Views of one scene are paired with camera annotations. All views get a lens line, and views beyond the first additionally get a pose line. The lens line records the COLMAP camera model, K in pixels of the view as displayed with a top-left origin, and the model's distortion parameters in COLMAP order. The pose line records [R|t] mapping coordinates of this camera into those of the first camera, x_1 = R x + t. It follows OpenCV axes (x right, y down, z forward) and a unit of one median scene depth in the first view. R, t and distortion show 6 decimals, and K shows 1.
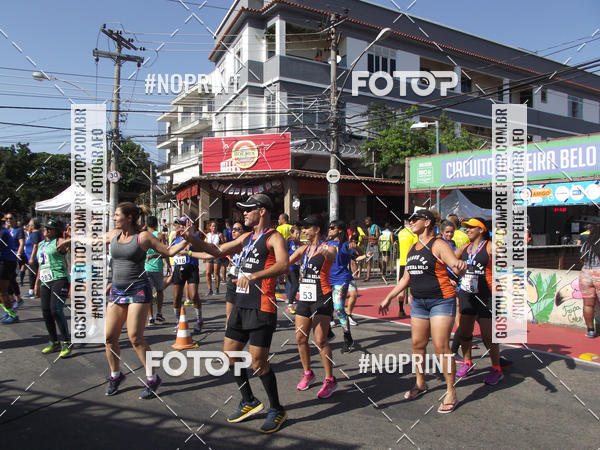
lens RADIAL K [[517.8, 0, 297.8], [0, 517.8, 227.9], [0, 0, 1]] dist [-0.056244, 0.047064]
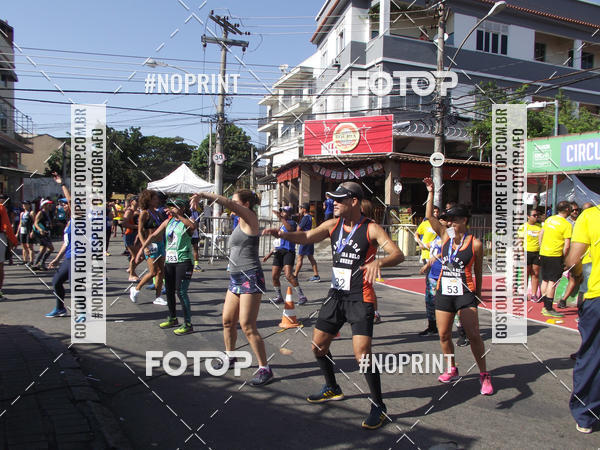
lens RADIAL K [[517.8, 0, 299.1], [0, 517.8, 230.1], [0, 0, 1]] dist [-0.056244, 0.047064]
pose [[0.983211, 0.028217, -0.180278, -0.006963], [-0.021664, 0.999035, 0.038217, 0.000428], [0.181183, -0.033670, 0.982873, 0.001147]]
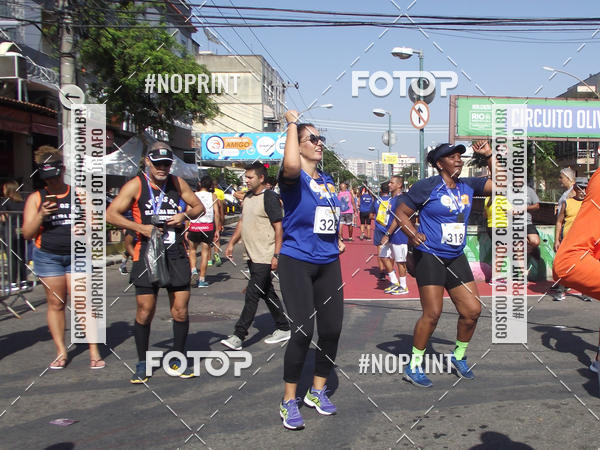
lens RADIAL K [[786.3, 0, 285.8], [0, 786.3, 265.1], [0, 0, 1]] dist [-0.033371, 0.000000]
pose [[0.503438, -0.071545, 0.861064, -0.473670], [0.005339, 0.996804, 0.079702, 0.012685], [-0.864015, -0.035528, 0.502211, 0.296621]]
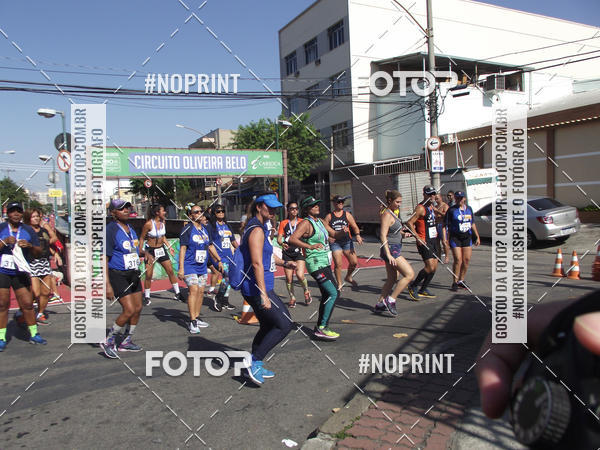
lens RADIAL K [[499.8, 0, 296.5], [0, 499.8, 228.0], [0, 0, 1]] dist [-0.056504, 0.031193]
pose [[0.103152, -0.052238, 0.993293, -0.363664], [0.045655, 0.997816, 0.047735, 0.000747], [-0.993617, 0.040425, 0.105311, 0.231991]]
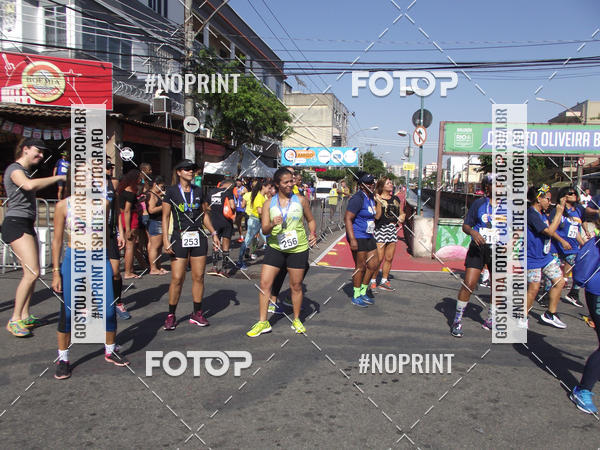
lens RADIAL K [[499.8, 0, 298.8], [0, 499.8, 232.8], [0, 0, 1]] dist [-0.056504, 0.031193]
pose [[0.696555, -0.056820, 0.715250, -0.359036], [-0.015182, 0.995469, 0.093867, 0.000485], [-0.717343, -0.076242, 0.692536, 0.234753]]
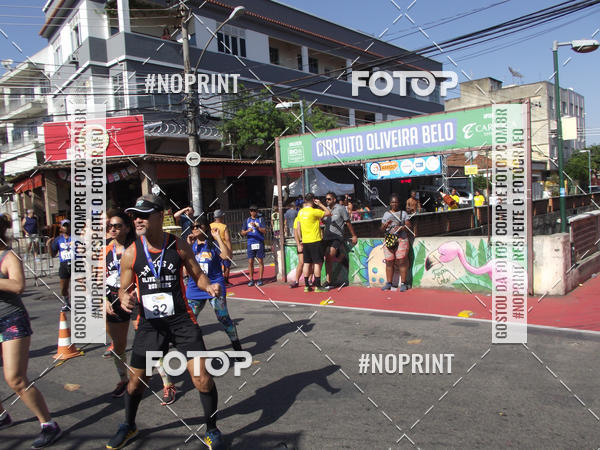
lens RADIAL K [[517.8, 0, 296.8], [0, 517.8, 227.7], [0, 0, 1]] dist [-0.056244, 0.047064]
pose [[0.957954, -0.075707, 0.276754, -0.020104], [0.065779, 0.996819, 0.044994, -0.002186], [-0.279280, -0.024897, 0.959887, 0.010211]]
